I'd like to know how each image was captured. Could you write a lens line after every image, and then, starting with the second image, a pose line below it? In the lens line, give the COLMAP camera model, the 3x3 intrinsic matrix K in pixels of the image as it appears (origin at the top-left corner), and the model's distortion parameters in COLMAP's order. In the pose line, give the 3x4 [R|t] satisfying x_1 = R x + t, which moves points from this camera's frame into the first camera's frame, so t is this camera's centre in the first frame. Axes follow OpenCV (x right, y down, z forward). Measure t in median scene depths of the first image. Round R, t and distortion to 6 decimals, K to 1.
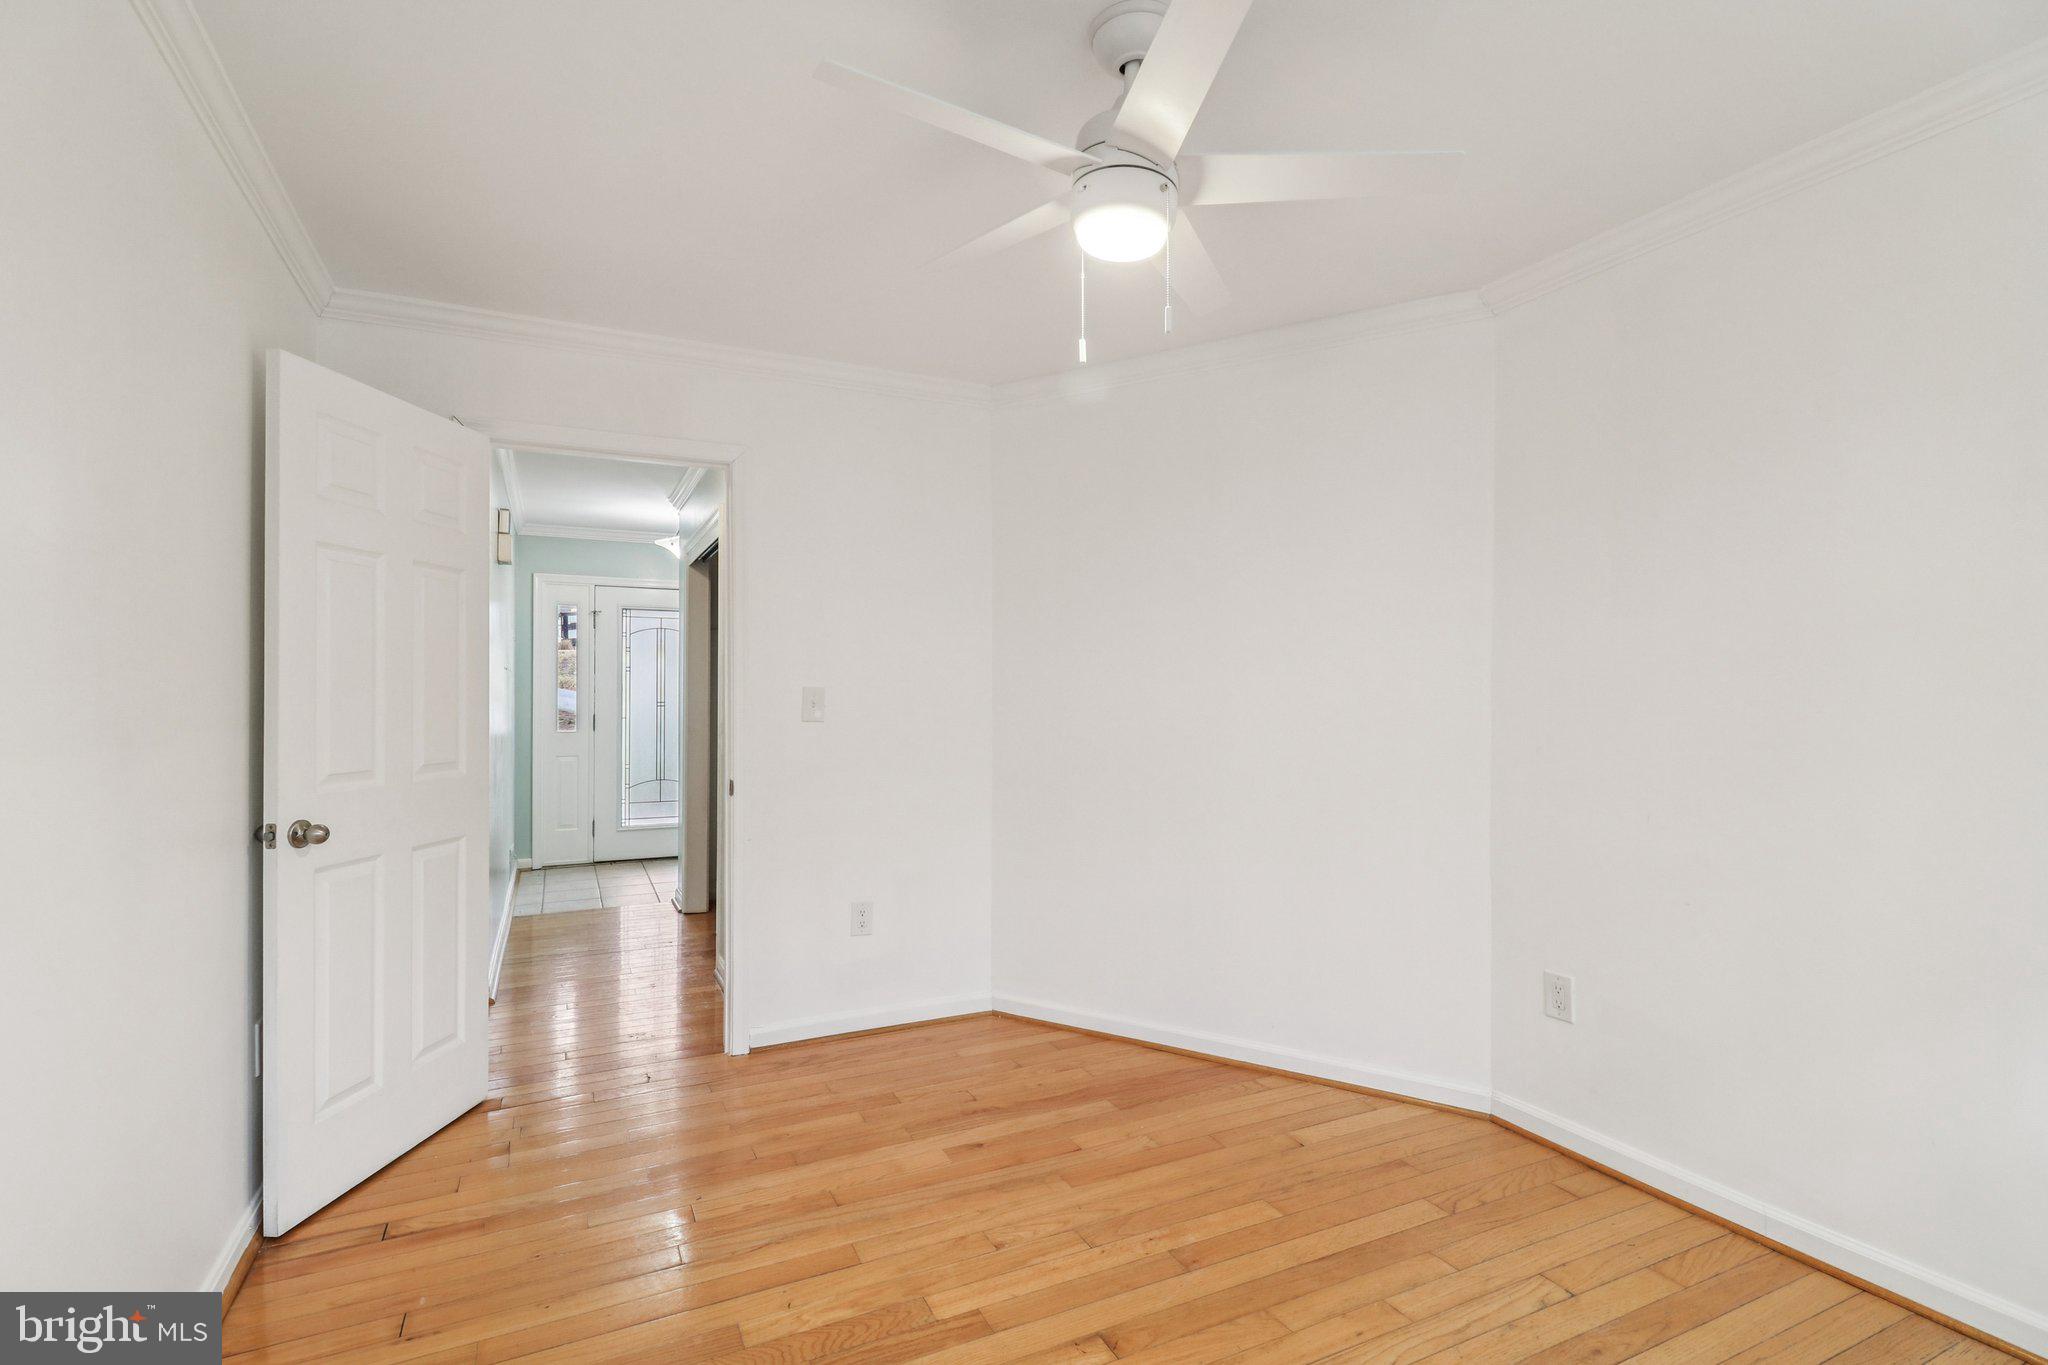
lens RADIAL K [[953.8, 0, 1024.0], [0, 953.8, 682.5], [0, 0, 1]] dist [0.000893, -0.001202]
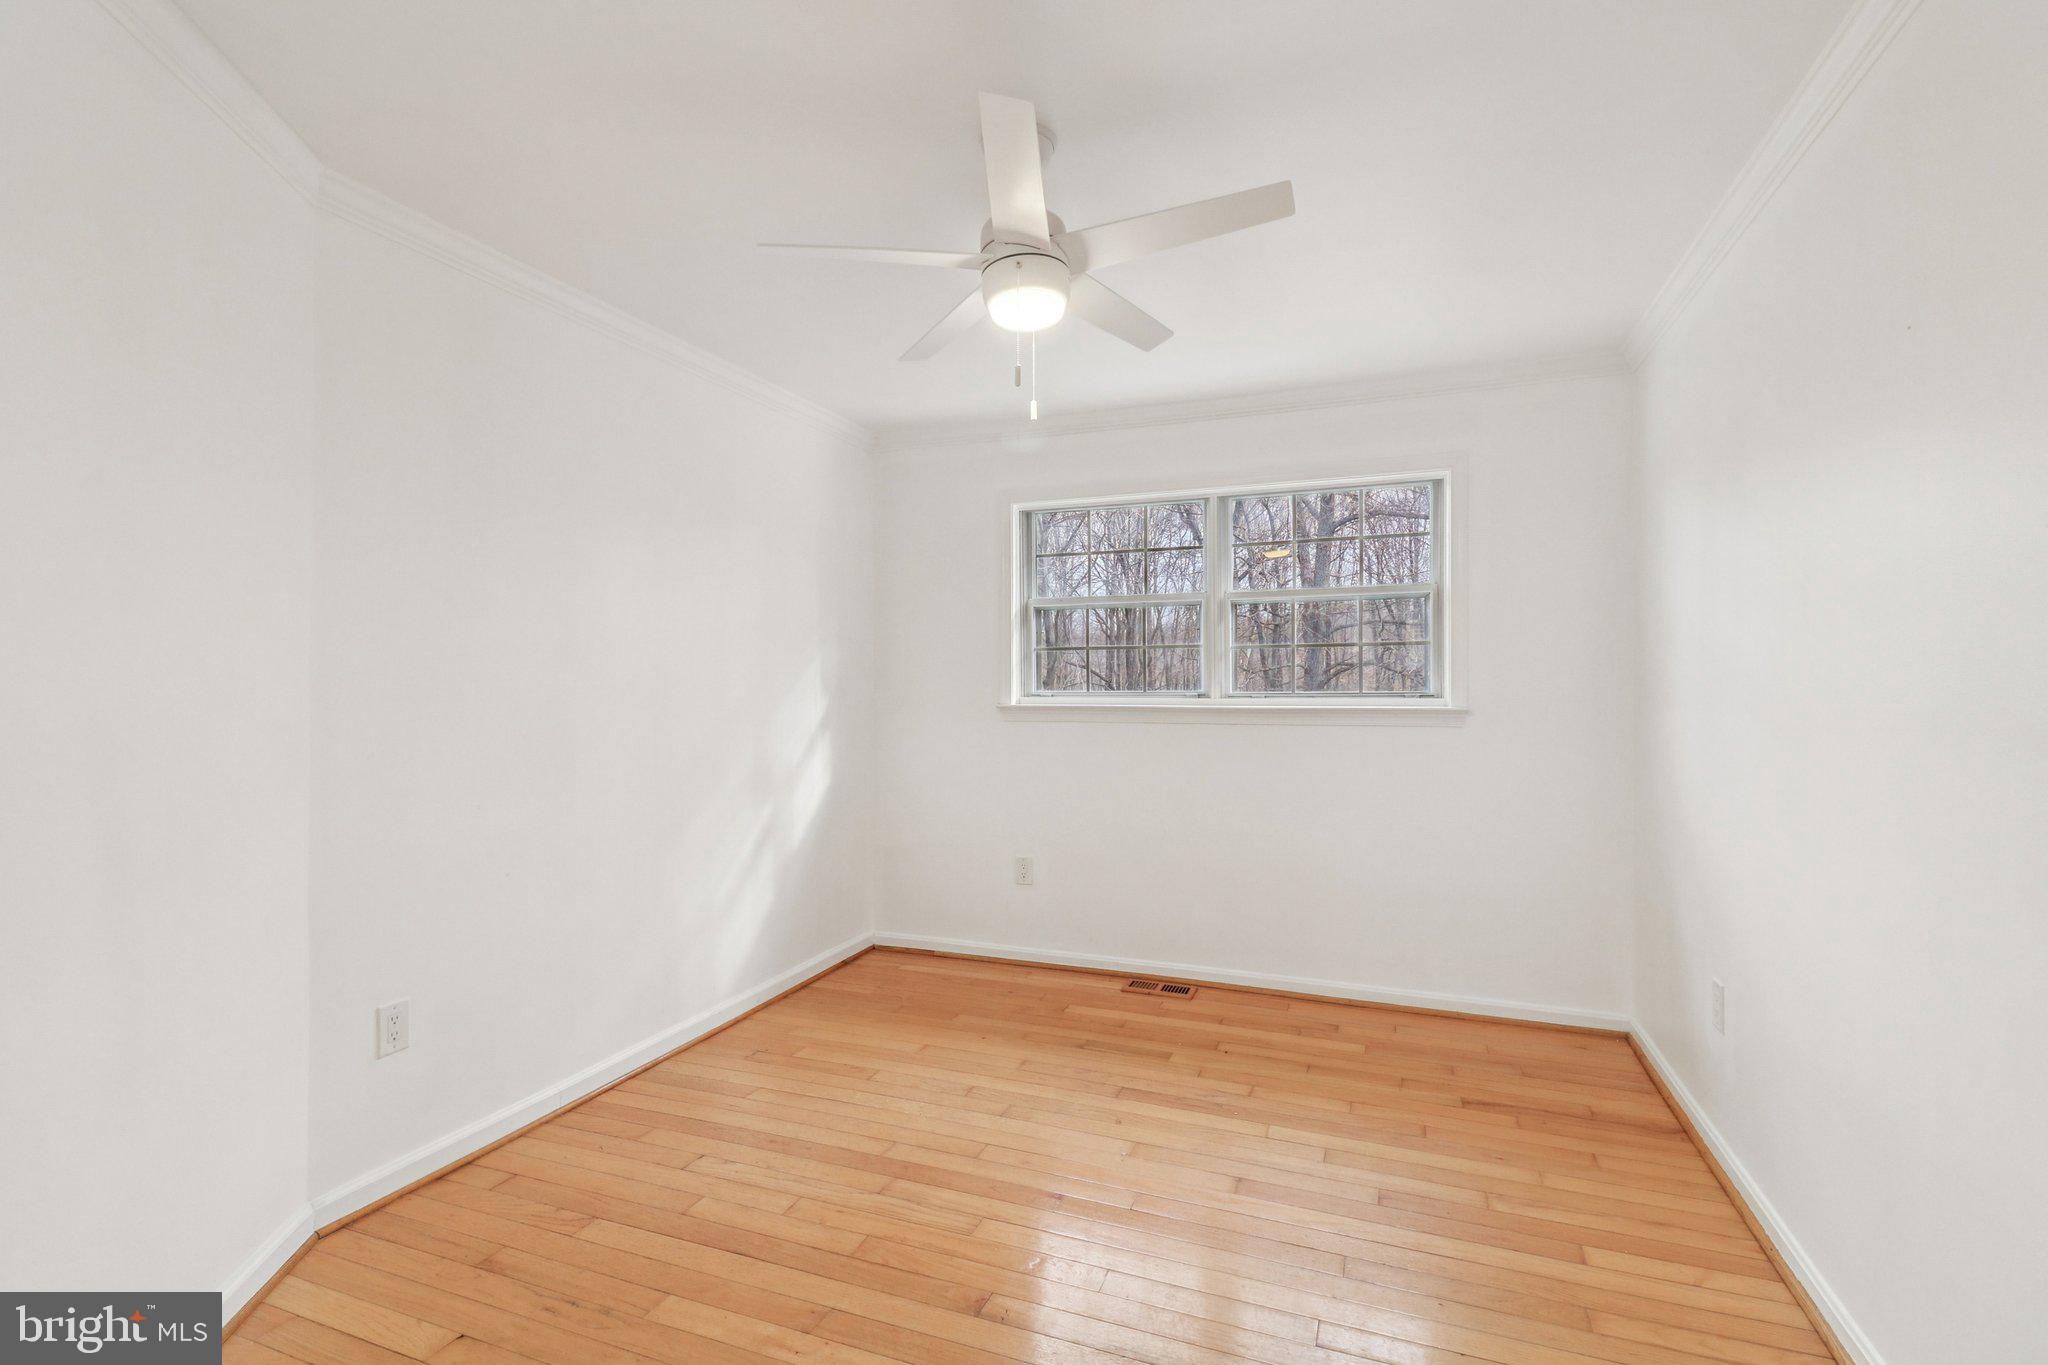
lens RADIAL K [[953.8, 0, 1024.0], [0, 953.8, 682.5], [0, 0, 1]] dist [0.000893, -0.001202]
pose [[-0.678460, 0.004903, 0.734621, -0.582450], [-0.005683, 0.999913, -0.011922, 0.015497], [-0.734615, -0.012264, -0.678373, 1.368225]]
